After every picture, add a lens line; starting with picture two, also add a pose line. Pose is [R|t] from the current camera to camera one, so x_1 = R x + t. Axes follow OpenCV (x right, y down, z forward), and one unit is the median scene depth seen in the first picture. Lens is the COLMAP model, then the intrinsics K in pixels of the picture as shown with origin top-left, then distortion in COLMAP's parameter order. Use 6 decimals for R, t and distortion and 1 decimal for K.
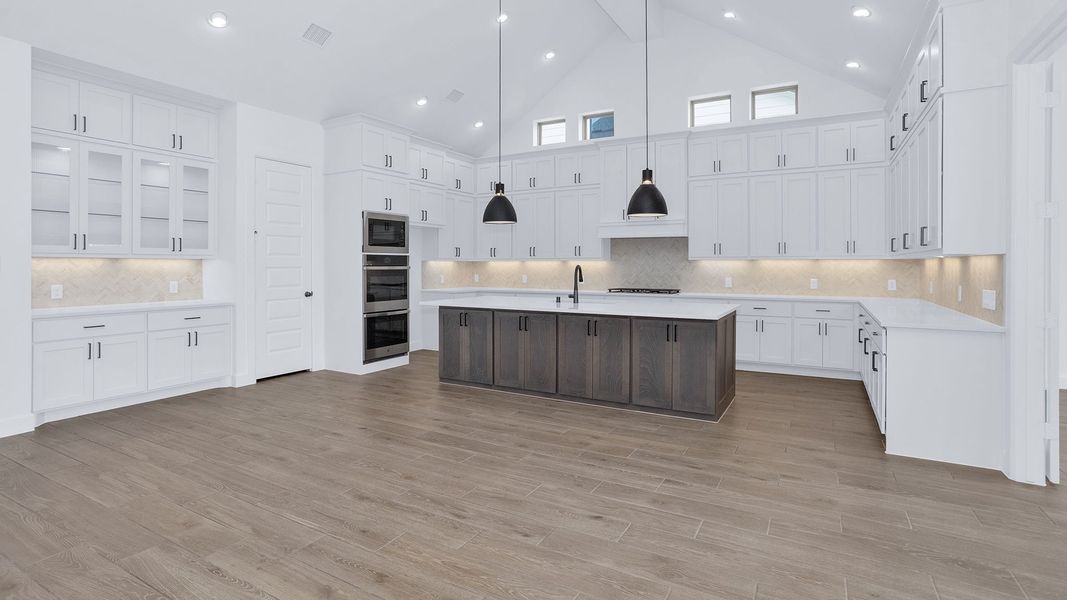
lens RADIAL K [[510.9, 0, 538.2], [0, 510.9, 297.0], [0, 0, 1]] dist [0.002348, 0.000853]
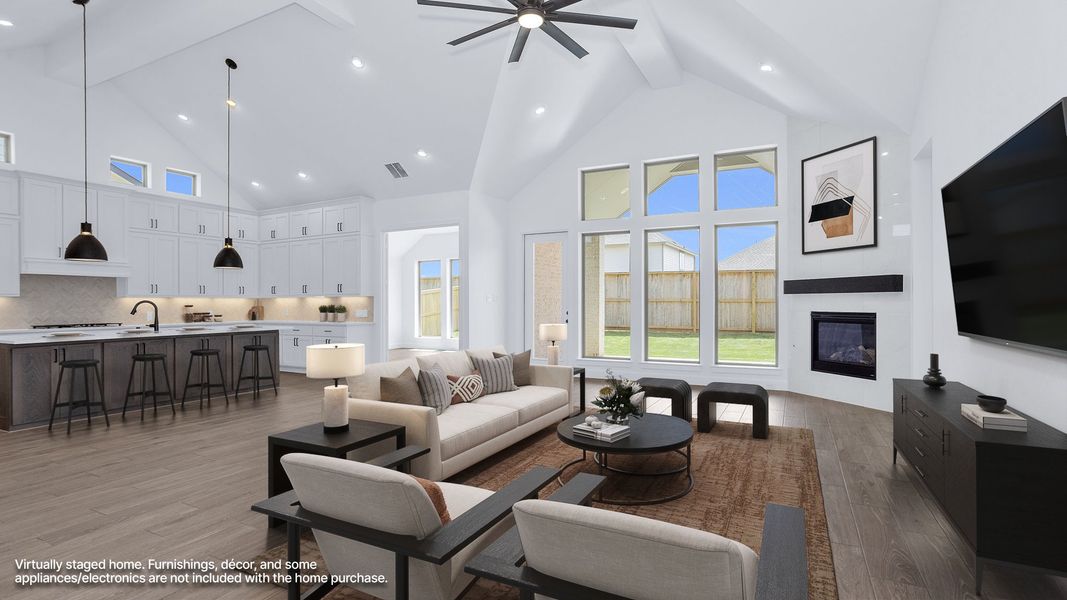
lens RADIAL K [[510.9, 0, 538.4], [0, 510.9, 302.4], [0, 0, 1]] dist [0.002348, 0.000853]
pose [[-0.034179, 0.008023, 0.999384, -2.180261], [0.065053, 0.997865, -0.005786, 0.016140], [-0.997296, 0.064815, -0.034628, 0.236895]]
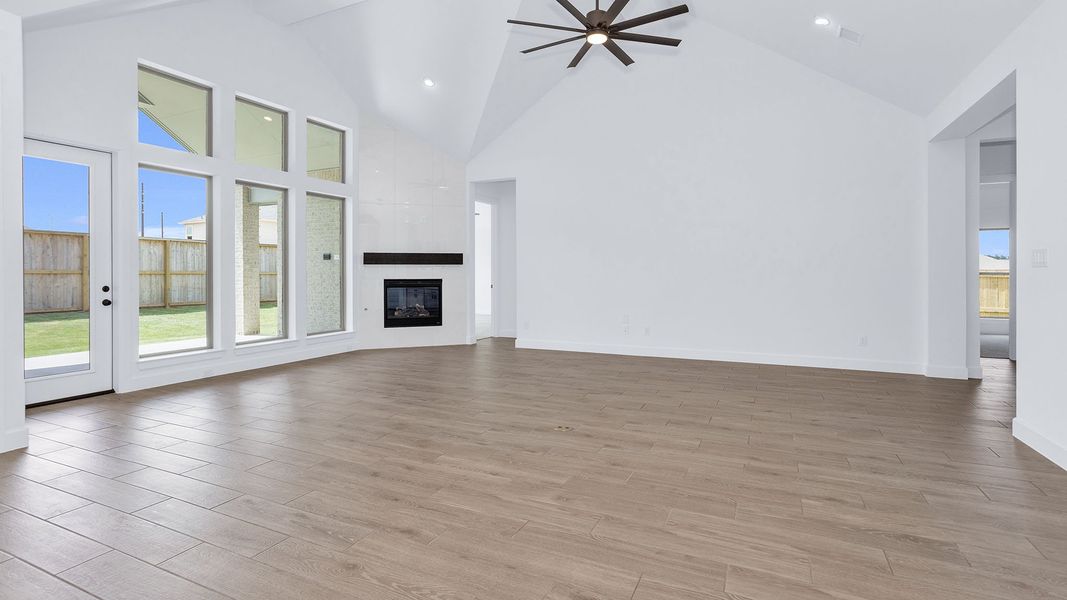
lens RADIAL K [[510.9, 0, 535.5], [0, 510.9, 274.5], [0, 0, 1]] dist [0.002348, 0.000853]
pose [[-0.997223, 0.008613, -0.073976, -0.496404], [0.003679, 0.997775, 0.066564, -0.088026], [0.074385, 0.066107, -0.995036, 1.841032]]
